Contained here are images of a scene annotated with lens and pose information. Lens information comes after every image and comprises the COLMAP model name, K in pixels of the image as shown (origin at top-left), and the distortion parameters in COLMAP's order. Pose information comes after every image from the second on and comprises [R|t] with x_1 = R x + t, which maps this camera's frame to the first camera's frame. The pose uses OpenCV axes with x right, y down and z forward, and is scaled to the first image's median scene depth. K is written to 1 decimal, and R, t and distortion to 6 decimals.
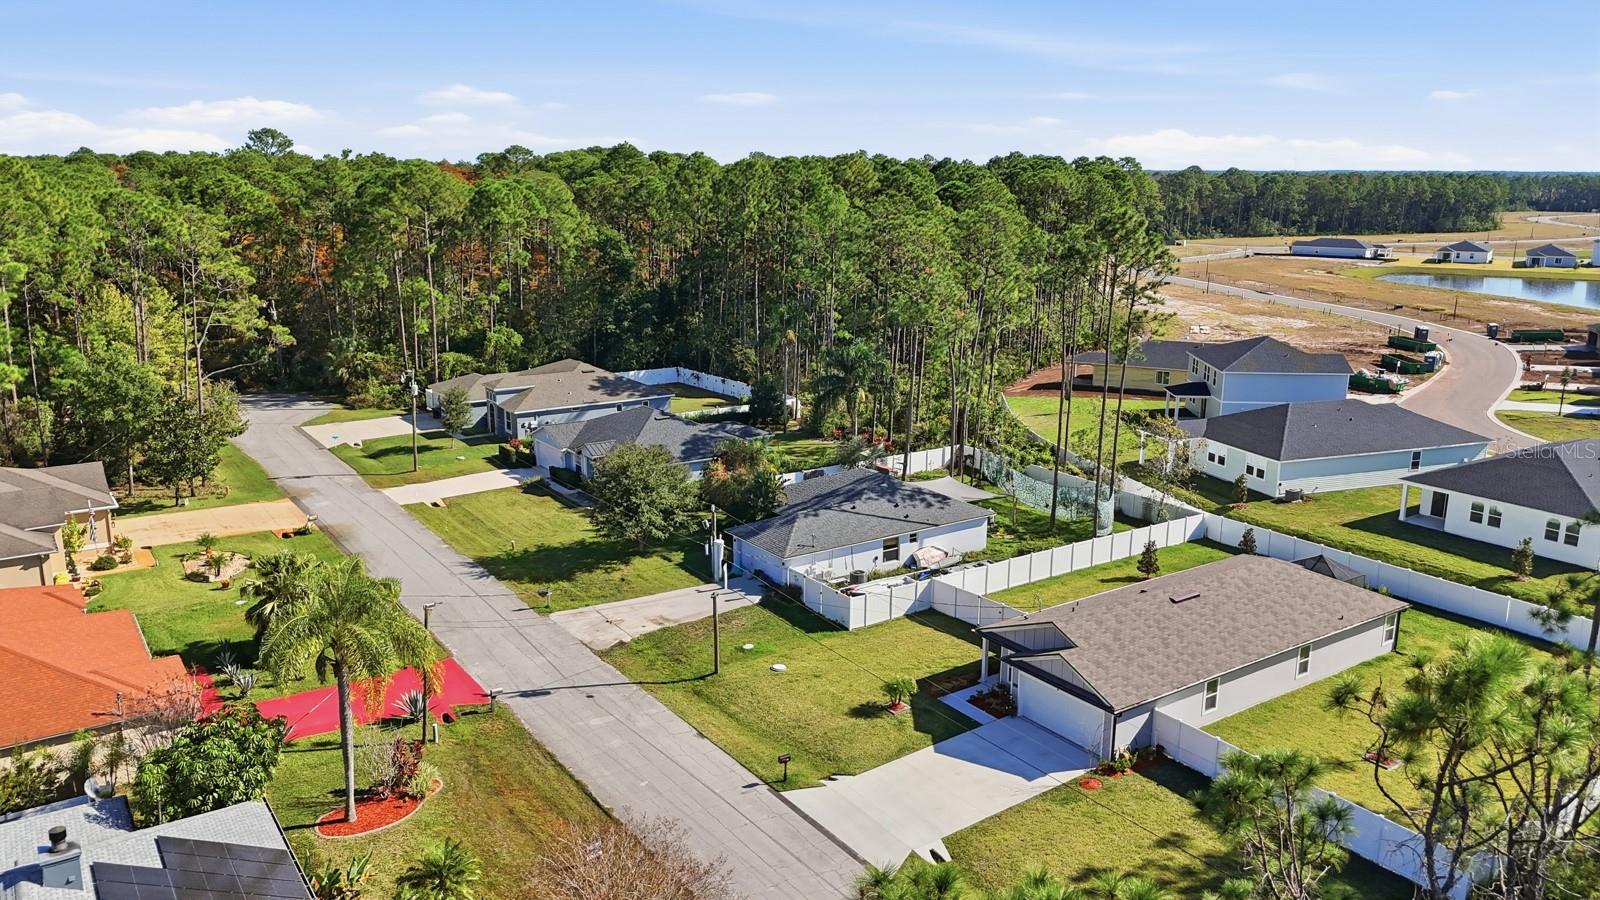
lens RADIAL K [[1213.8, 0, 800.0], [0, 1213.8, 450.0], [0, 0, 1]] dist [0.072331, -0.000760]
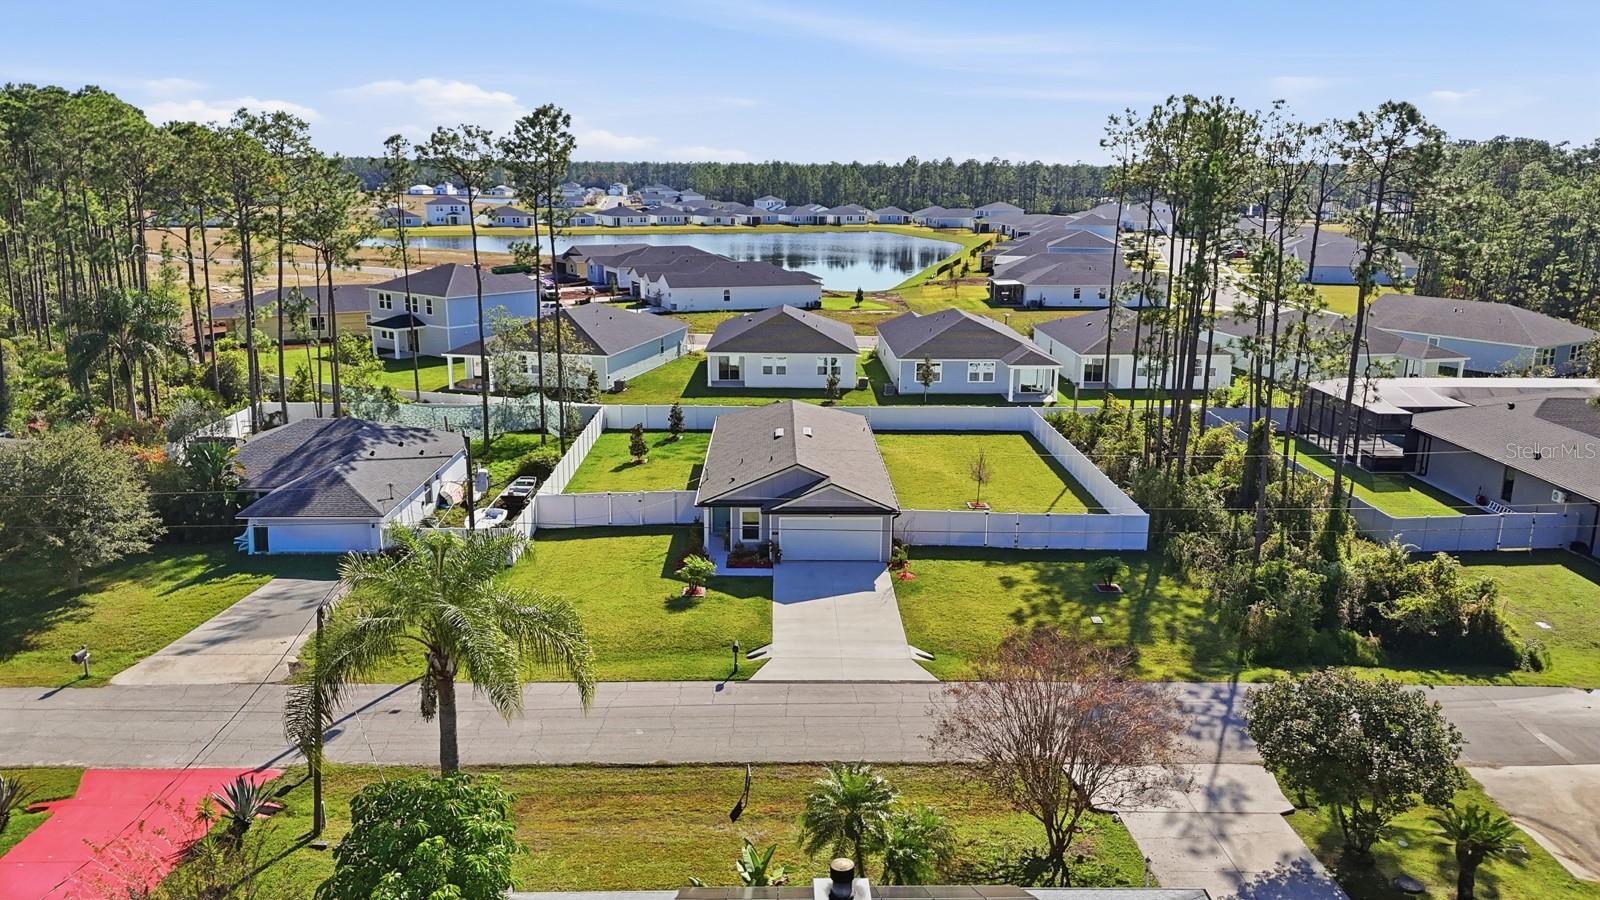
lens RADIAL K [[1213.8, 0, 800.0], [0, 1213.8, 450.0], [0, 0, 1]] dist [0.072331, -0.000760]
pose [[0.543901, -0.191449, 0.817018, -0.595679], [0.187039, 0.976792, 0.104373, 0.014013], [-0.818039, 0.096045, 0.567087, 0.344327]]
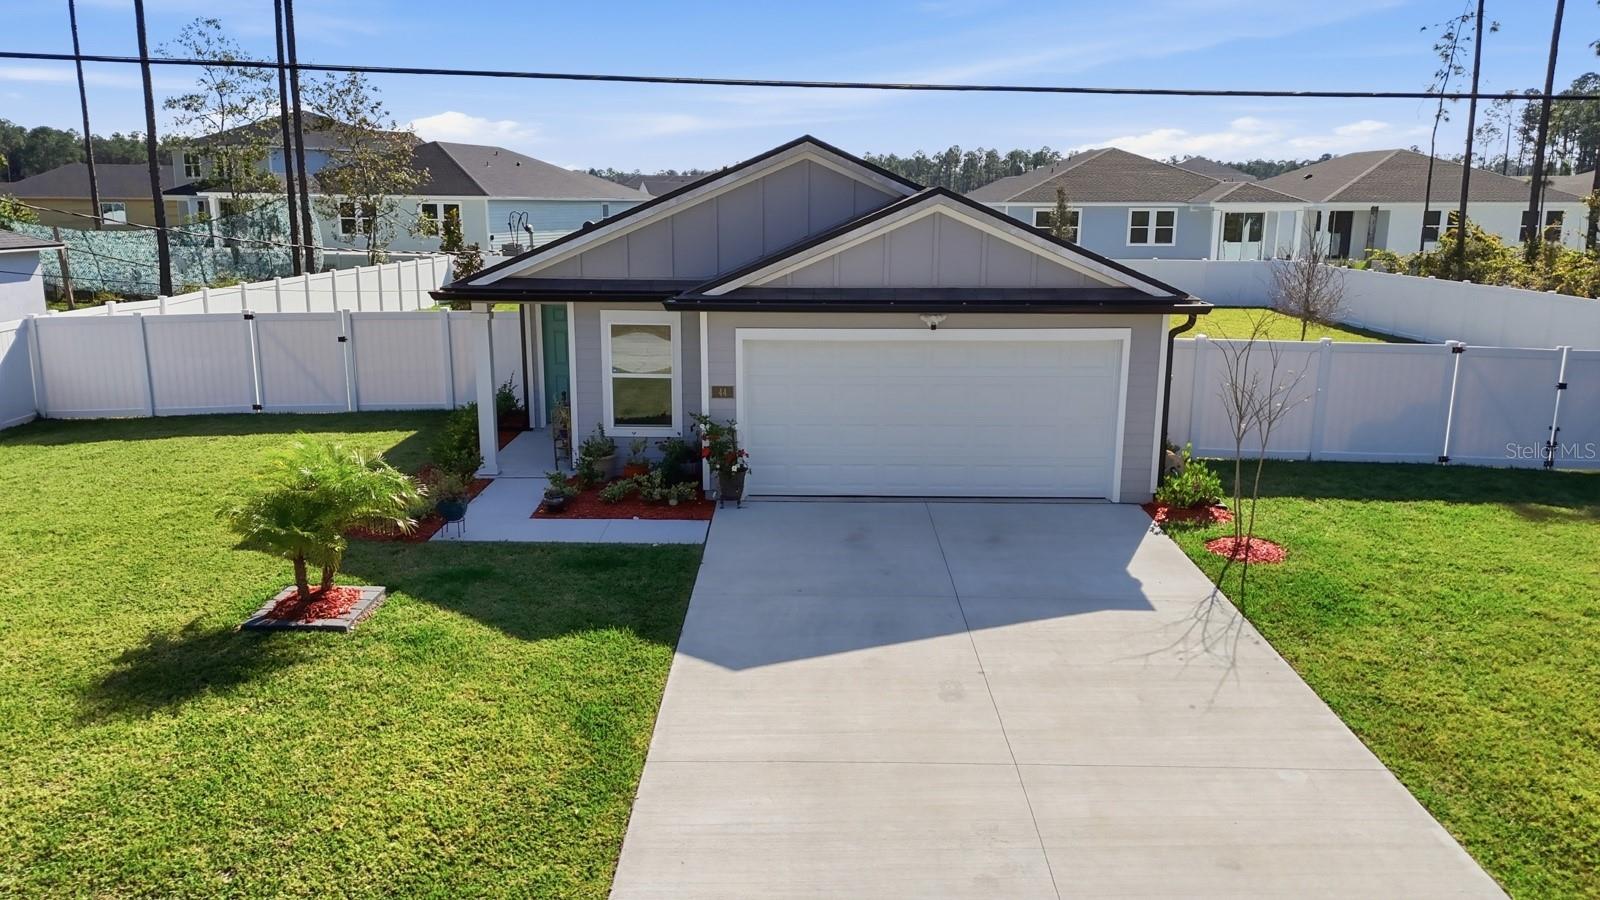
lens RADIAL K [[1167.9, 0, 800.0], [0, 1167.9, 450.0], [0, 0, 1]] dist [0.008747, 0.000396]
pose [[0.566984, -0.165618, 0.806908, -0.028264], [0.186228, 0.979989, 0.070288, 0.172086], [-0.802402, 0.110416, 0.586481, 0.753373]]
